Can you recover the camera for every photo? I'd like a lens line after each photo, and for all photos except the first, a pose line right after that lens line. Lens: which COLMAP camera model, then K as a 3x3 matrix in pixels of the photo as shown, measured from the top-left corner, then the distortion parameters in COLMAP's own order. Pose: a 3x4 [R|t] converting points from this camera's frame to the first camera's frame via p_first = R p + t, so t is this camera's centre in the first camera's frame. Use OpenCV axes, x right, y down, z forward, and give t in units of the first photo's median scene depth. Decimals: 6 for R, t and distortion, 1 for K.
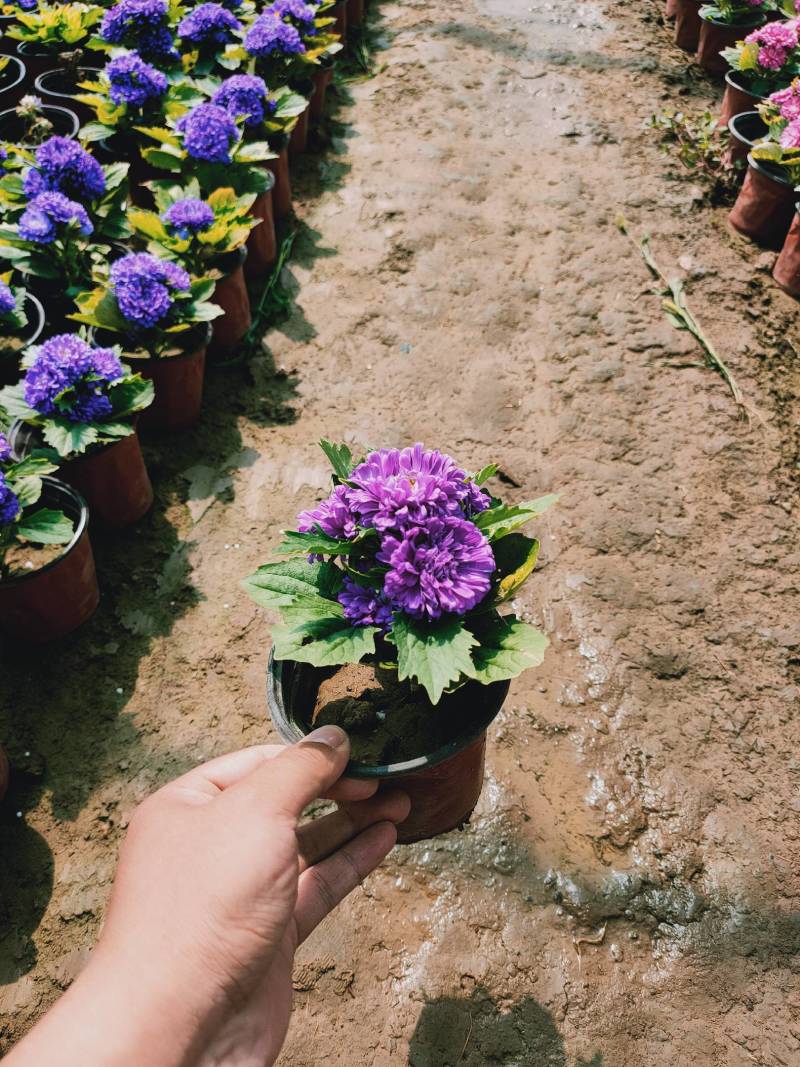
lens RADIAL K [[811.7, 0, 402.1], [0, 811.7, 534.3], [0, 0, 1]] dist [0.030340, -0.041679]
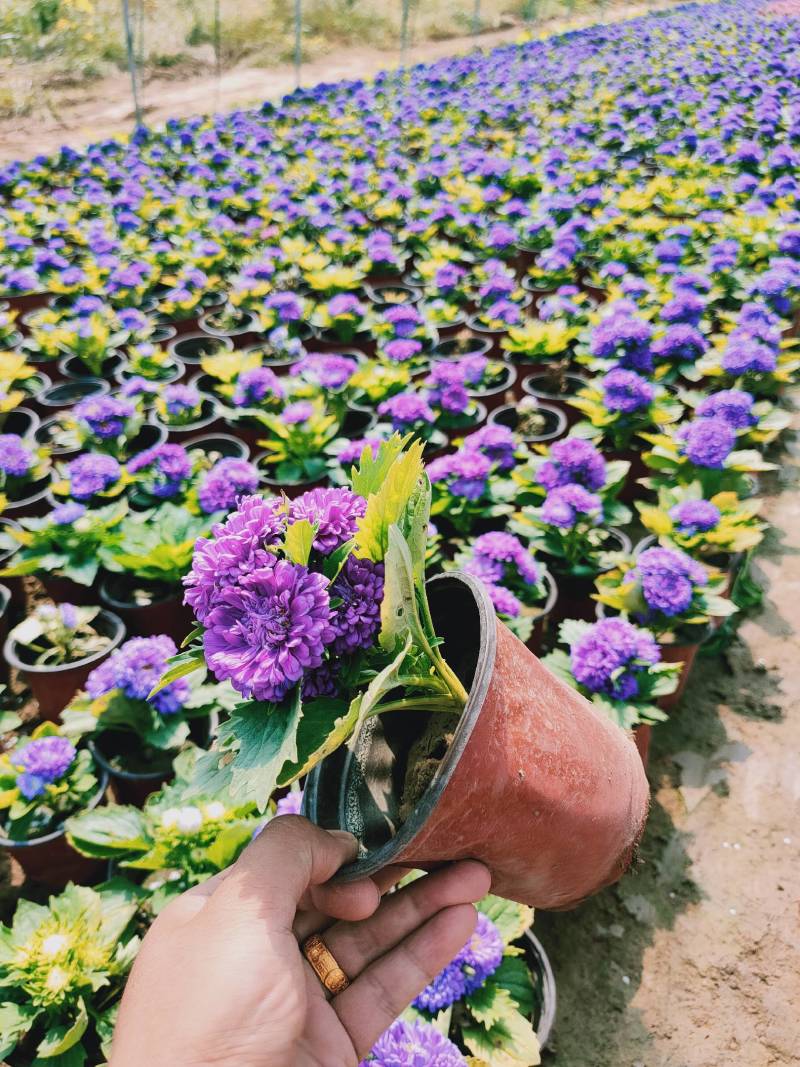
lens RADIAL K [[835.6, 0, 395.8], [0, 835.6, 533.4], [0, 0, 1]] dist [0.015139, -0.048858]
pose [[0.934686, 0.100255, -0.341043, -0.281280], [-0.194322, 0.947469, -0.254051, -0.006977], [0.297658, 0.303730, 0.905068, -0.137003]]
